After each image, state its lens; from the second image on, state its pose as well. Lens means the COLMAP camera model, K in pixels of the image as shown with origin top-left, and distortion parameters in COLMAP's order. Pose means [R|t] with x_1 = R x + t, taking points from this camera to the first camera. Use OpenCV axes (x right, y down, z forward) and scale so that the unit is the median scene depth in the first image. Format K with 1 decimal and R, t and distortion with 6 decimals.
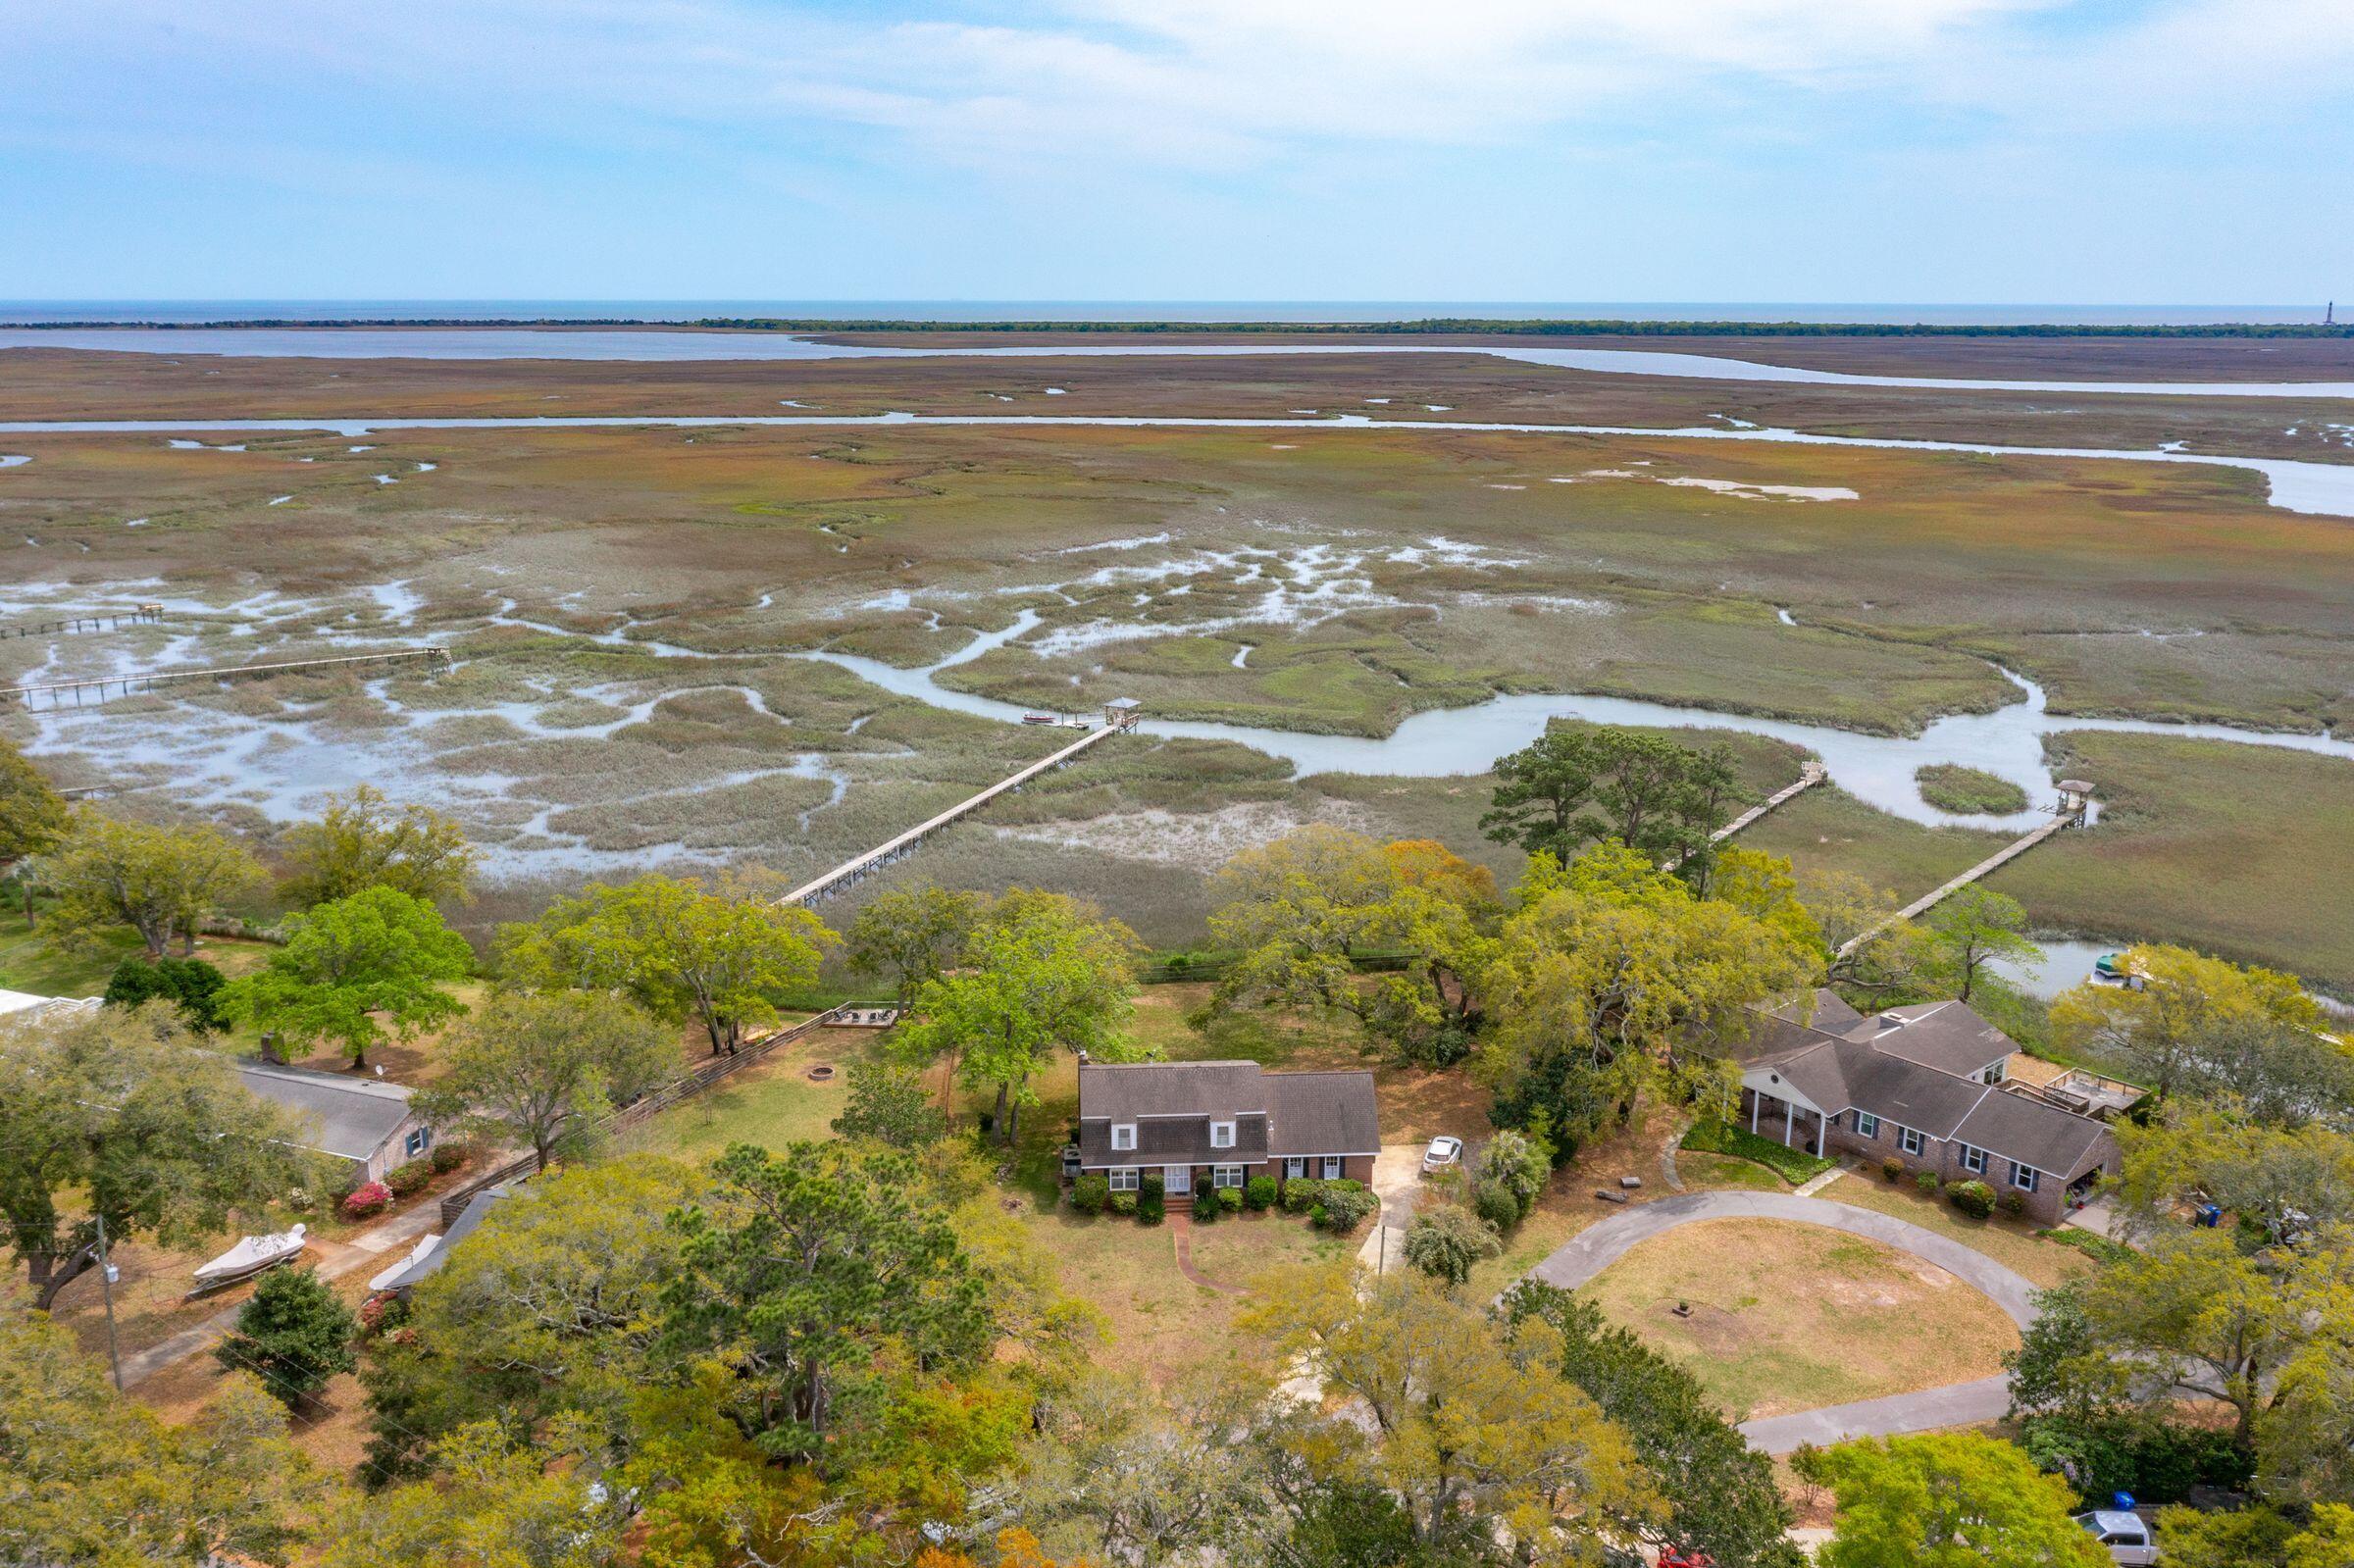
lens RADIAL K [[1877.0, 0, 1182.6], [0, 1877.0, 779.3], [0, 0, 1]] dist [-0.007538, 0.000586]
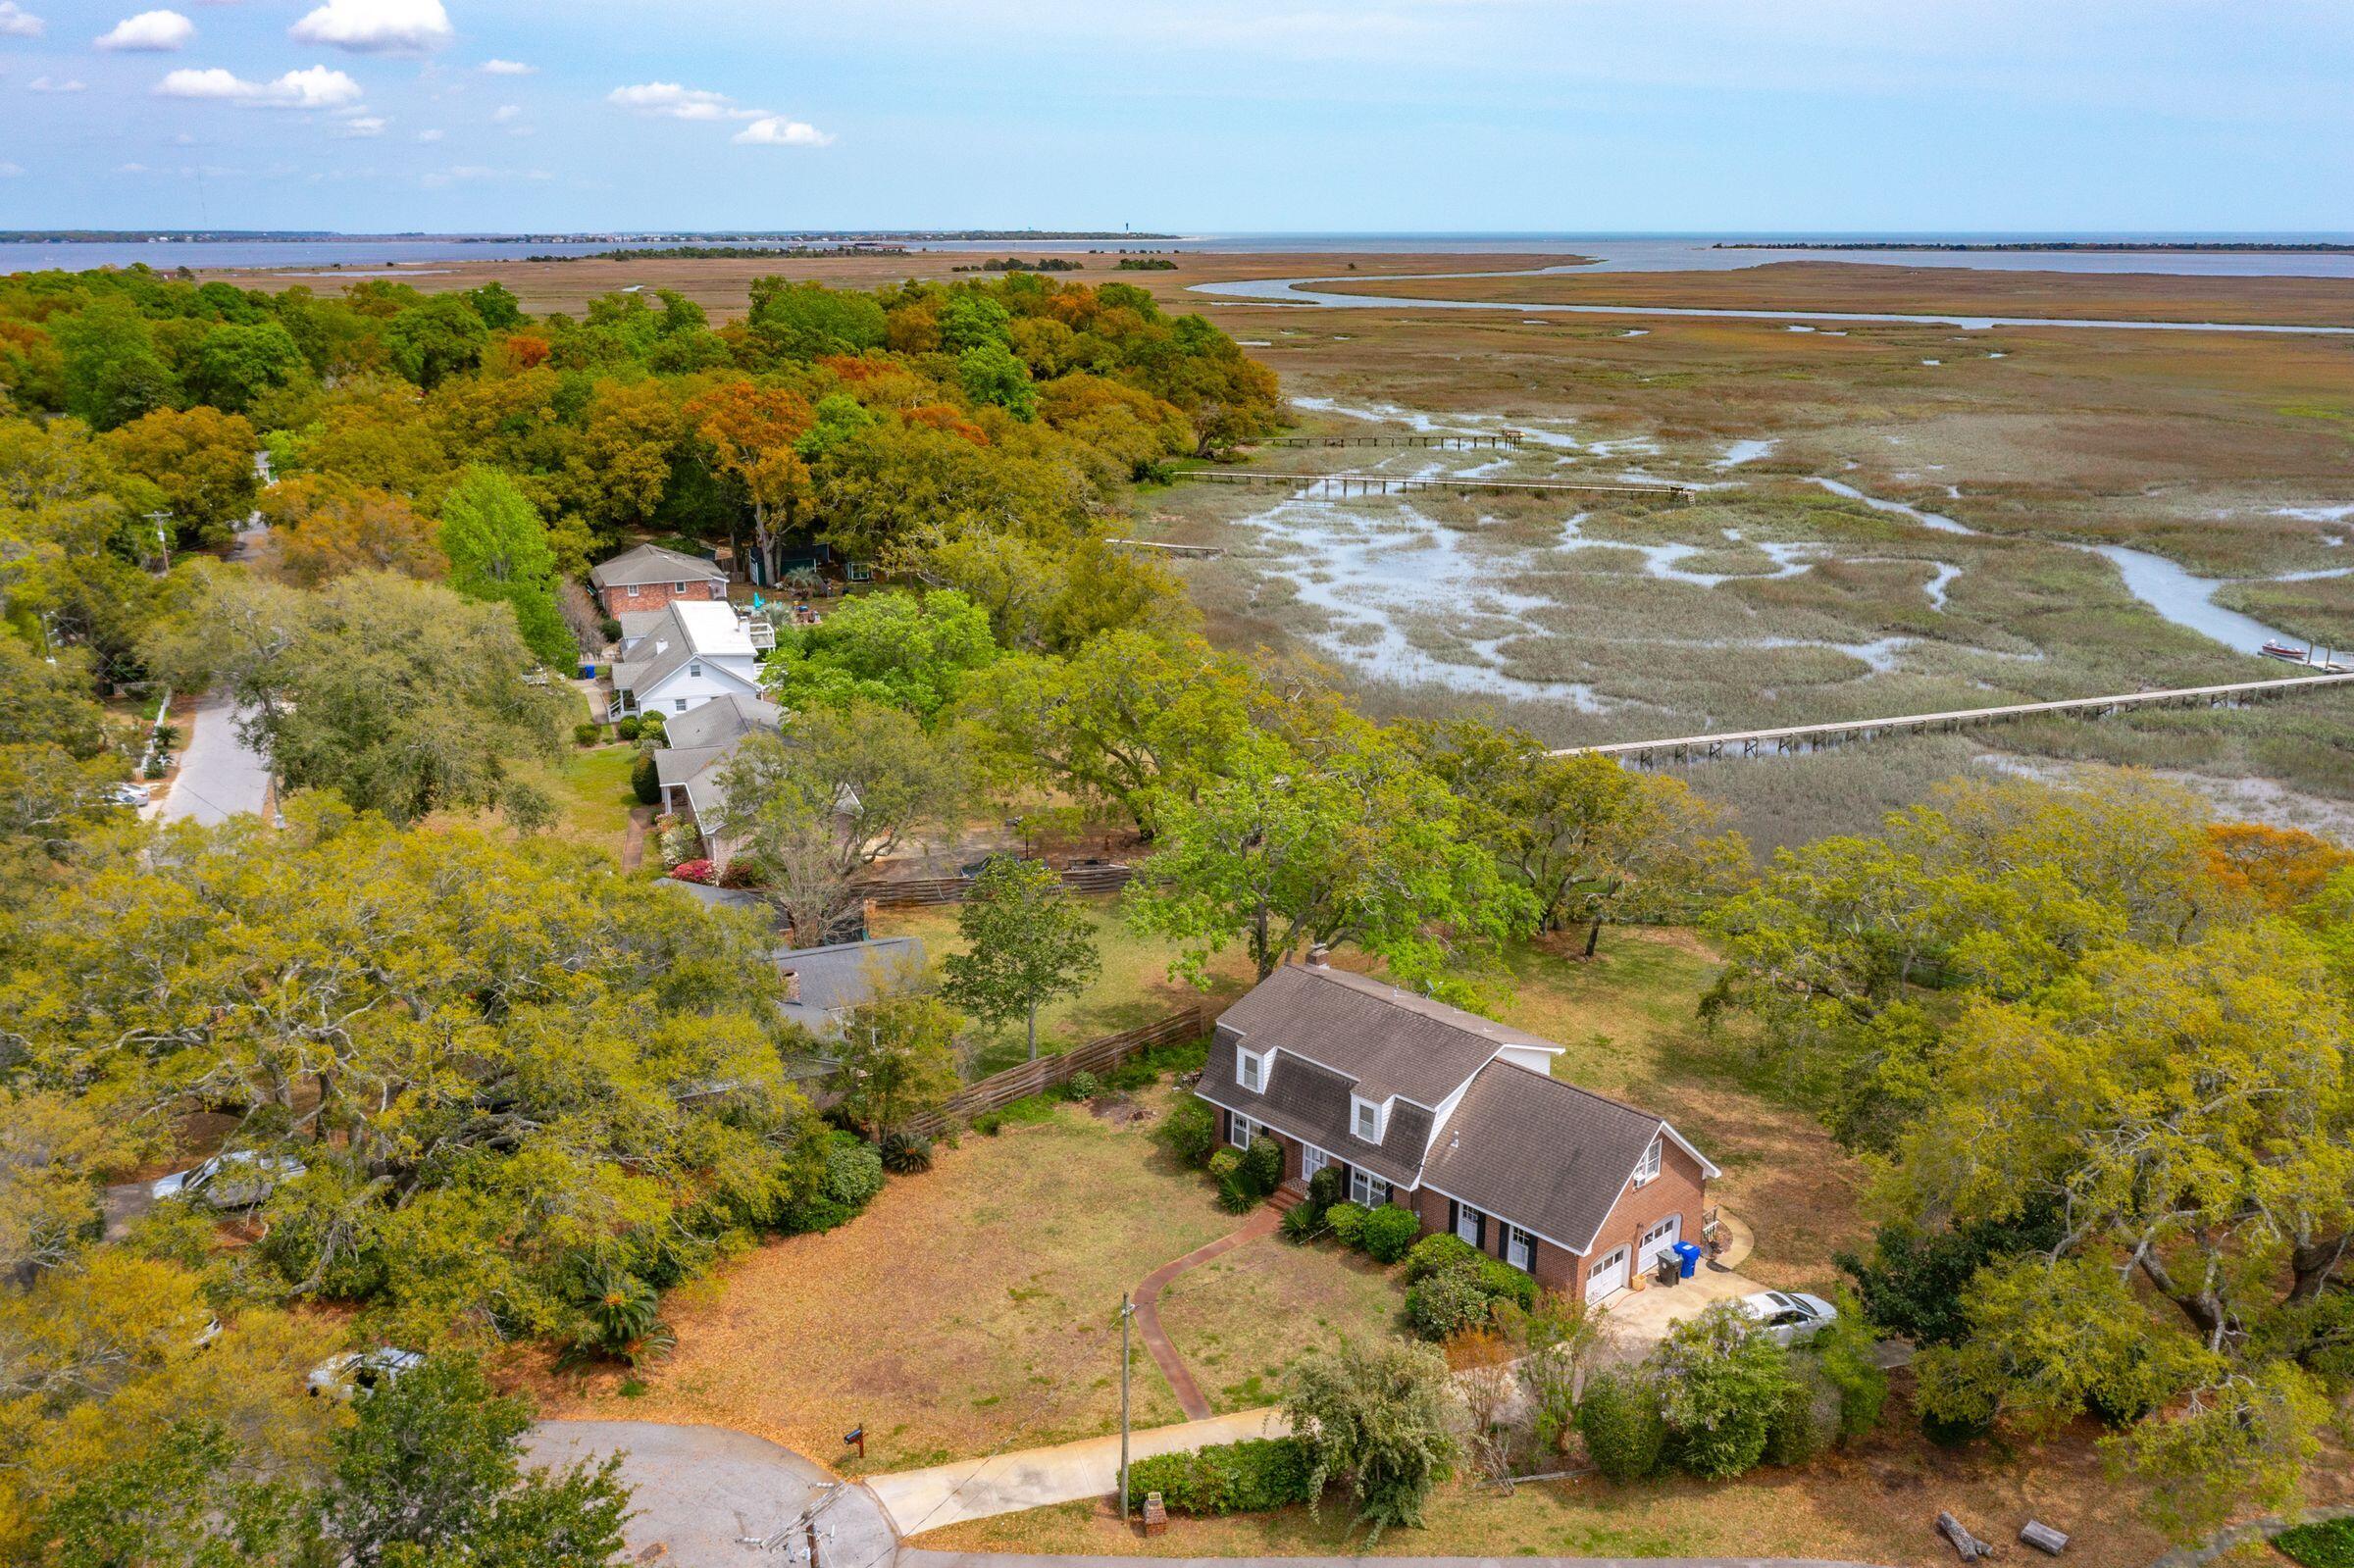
lens RADIAL K [[1920.7, 0, 1177.0], [0, 1920.7, 784.0], [0, 0, 1]] dist [-0.008367, 0.004255]
pose [[0.638369, 0.211374, -0.740139, 0.357051], [-0.189120, 0.975152, 0.115376, 0.019253], [0.746136, 0.066323, 0.662482, 0.453652]]
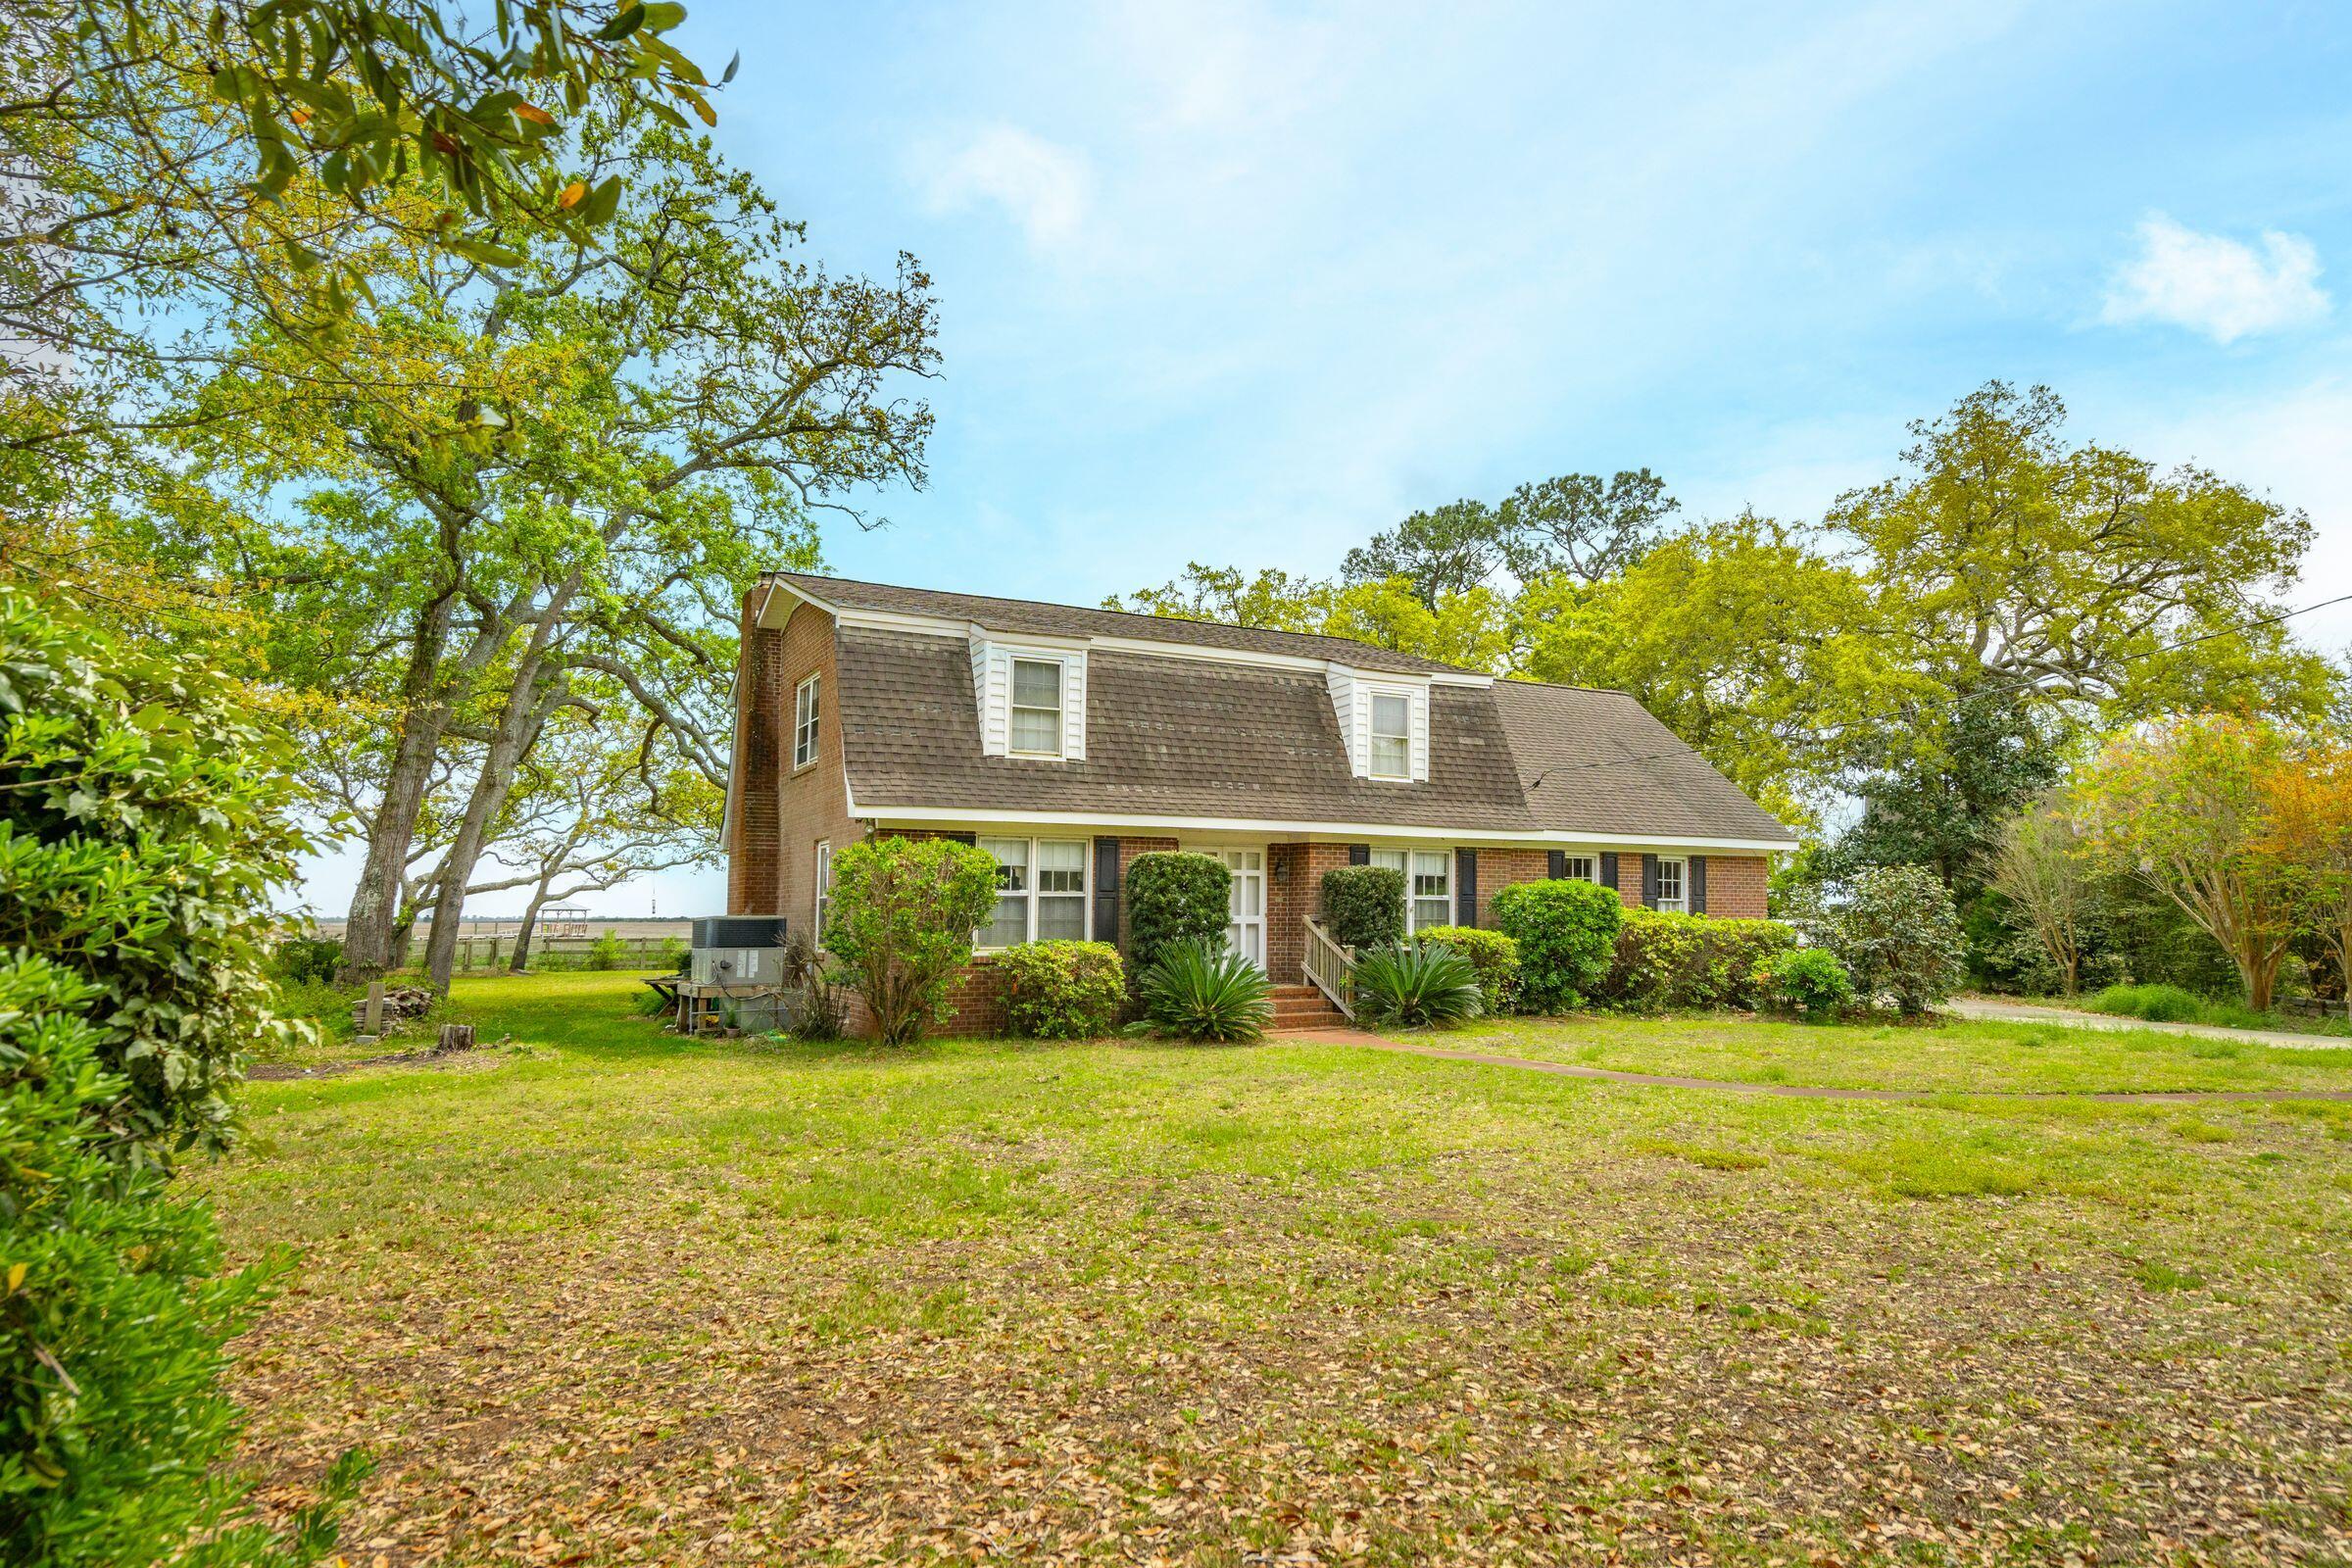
lens RADIAL K [[1329.7, 0, 1167.3], [0, 1329.7, 877.8], [0, 0, 1]] dist [-0.000914, 0.000245]
pose [[0.912197, 0.011460, 0.409592, -0.068984], [0.102798, 0.961240, -0.255834, 0.214612], [-0.396648, 0.275476, 0.875662, 0.728074]]
